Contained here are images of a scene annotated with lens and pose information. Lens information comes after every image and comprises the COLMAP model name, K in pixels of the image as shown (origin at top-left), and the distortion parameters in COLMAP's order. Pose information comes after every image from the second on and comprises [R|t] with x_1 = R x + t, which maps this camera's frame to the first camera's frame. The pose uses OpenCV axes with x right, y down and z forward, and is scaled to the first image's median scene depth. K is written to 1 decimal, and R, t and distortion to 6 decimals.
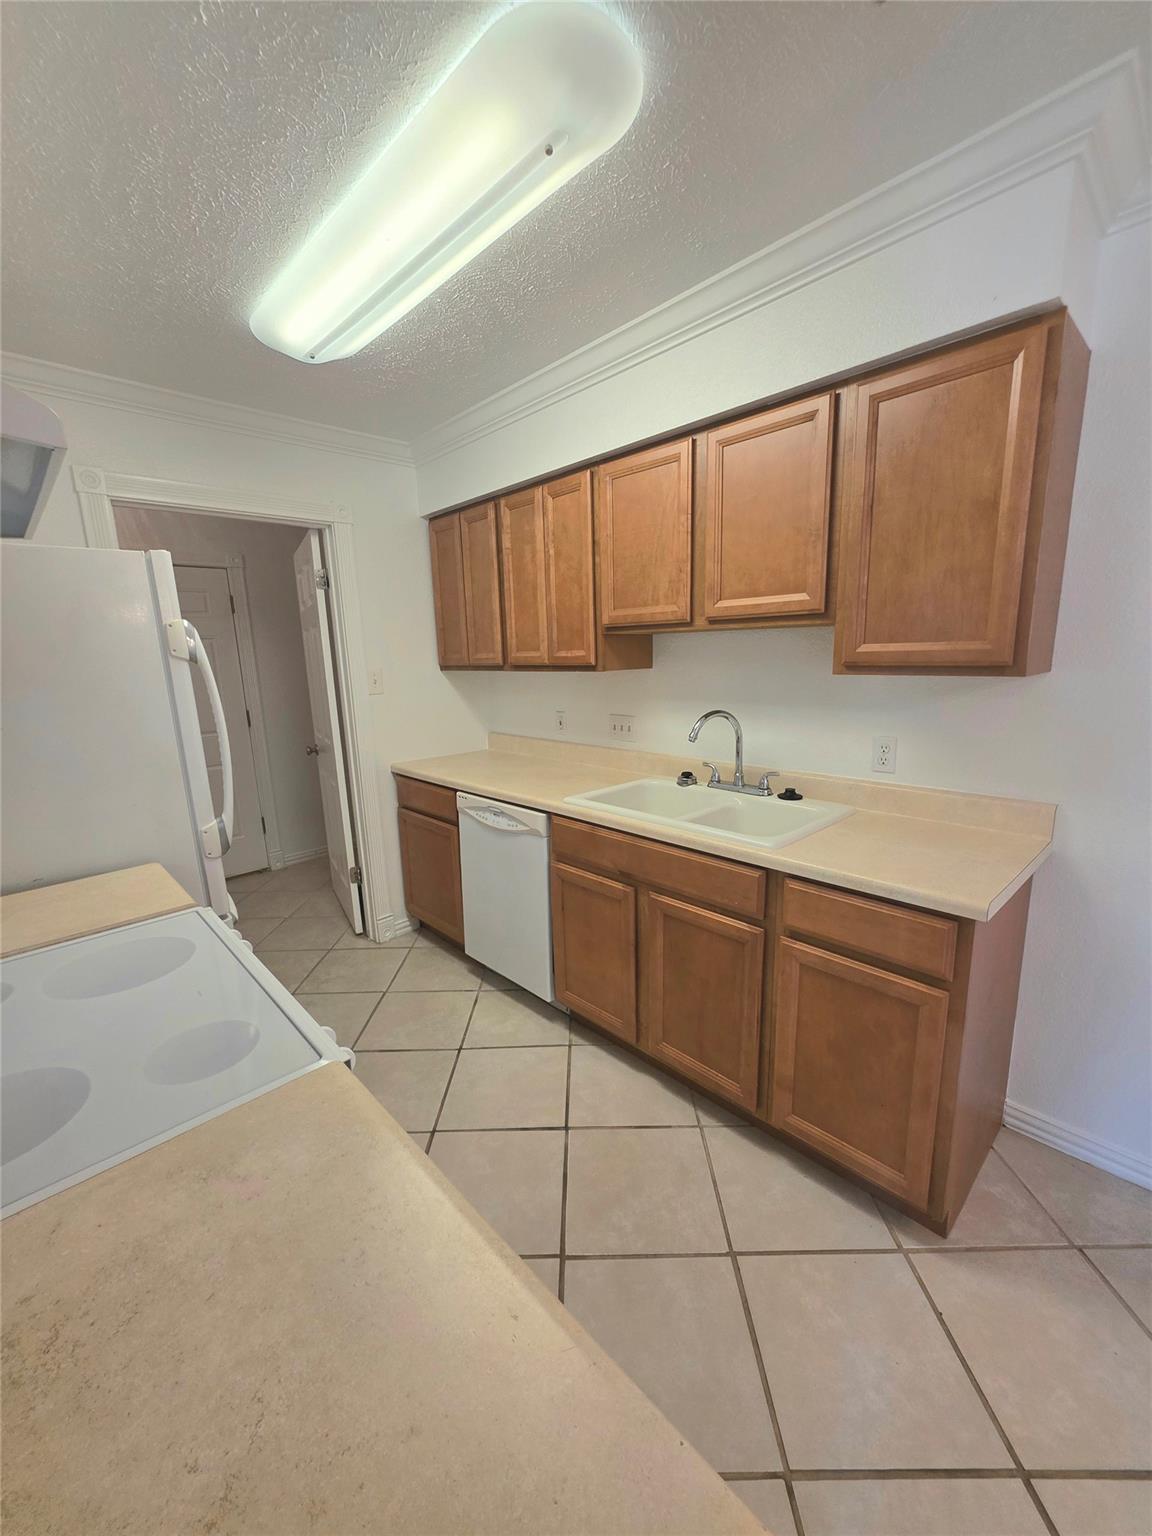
lens RADIAL K [[613.1, 0, 578.2], [0, 613.1, 774.8], [0, 0, 1]] dist [0.000358, -0.000122]
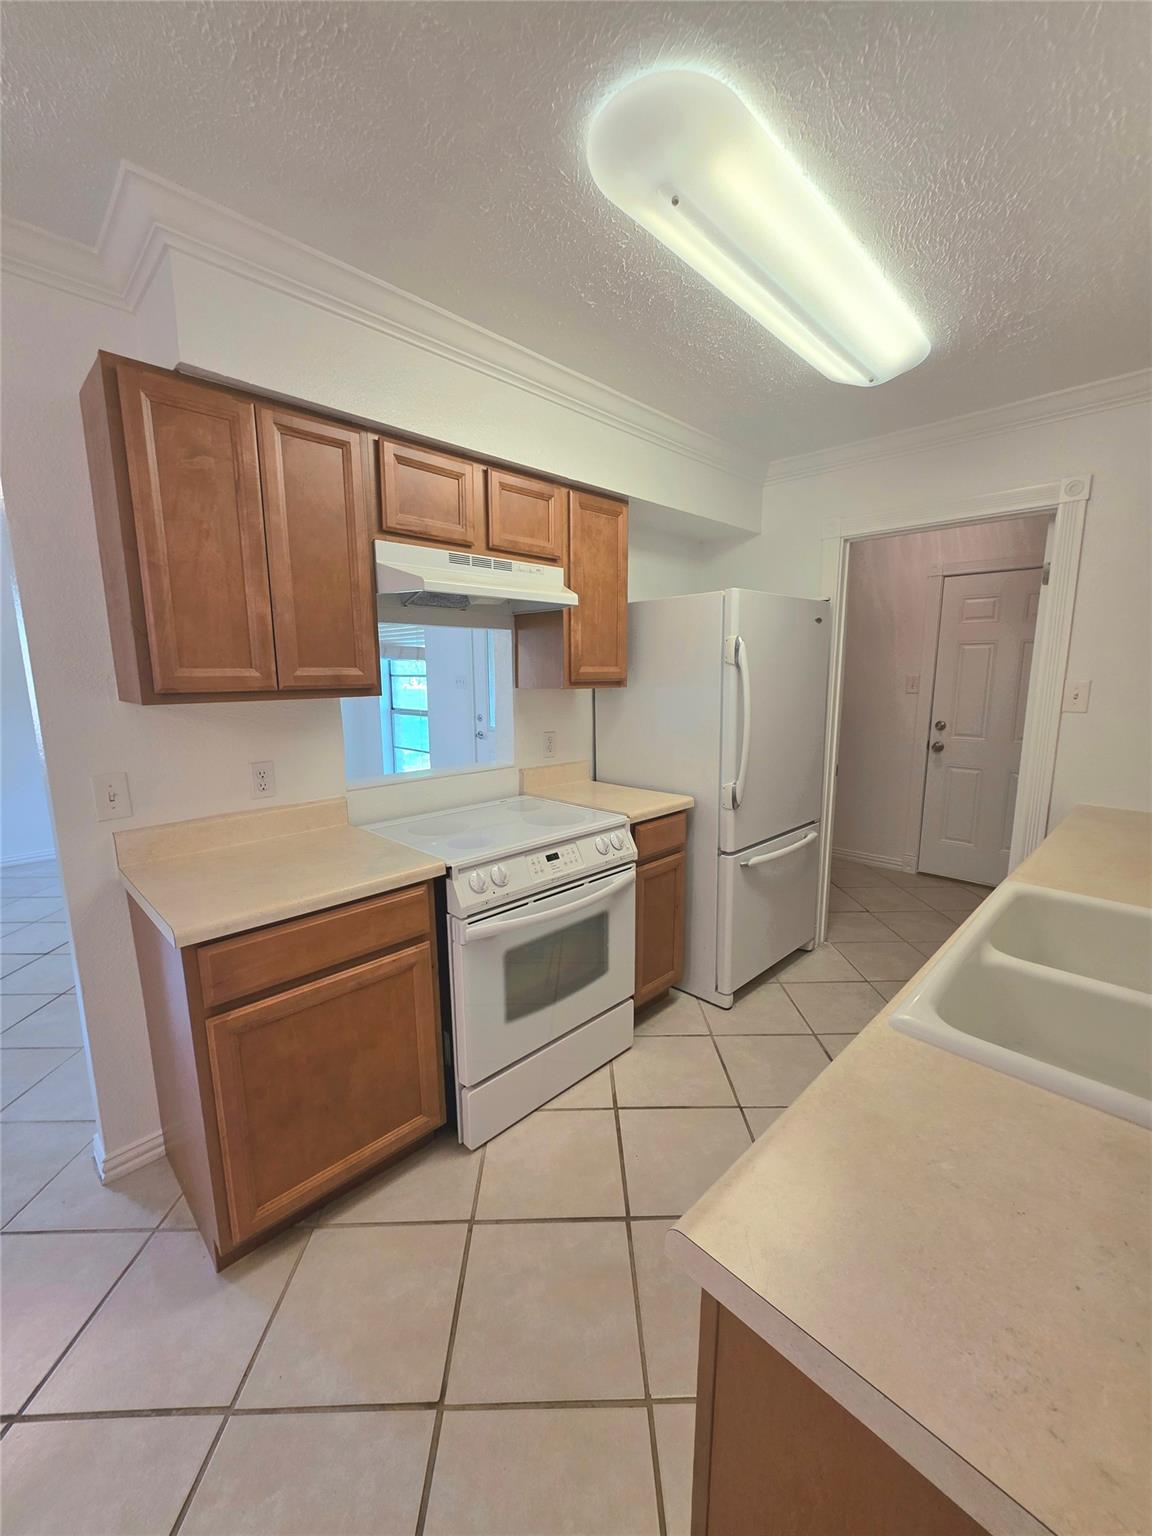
lens RADIAL K [[613.1, 0, 574.8], [0, 613.1, 770.5], [0, 0, 1]] dist [0.000358, -0.000122]
pose [[0.021311, 0.184350, -0.982630, 0.889253], [-0.193397, 0.965049, 0.176857, -0.149881], [0.980889, 0.186269, 0.056219, 0.700081]]
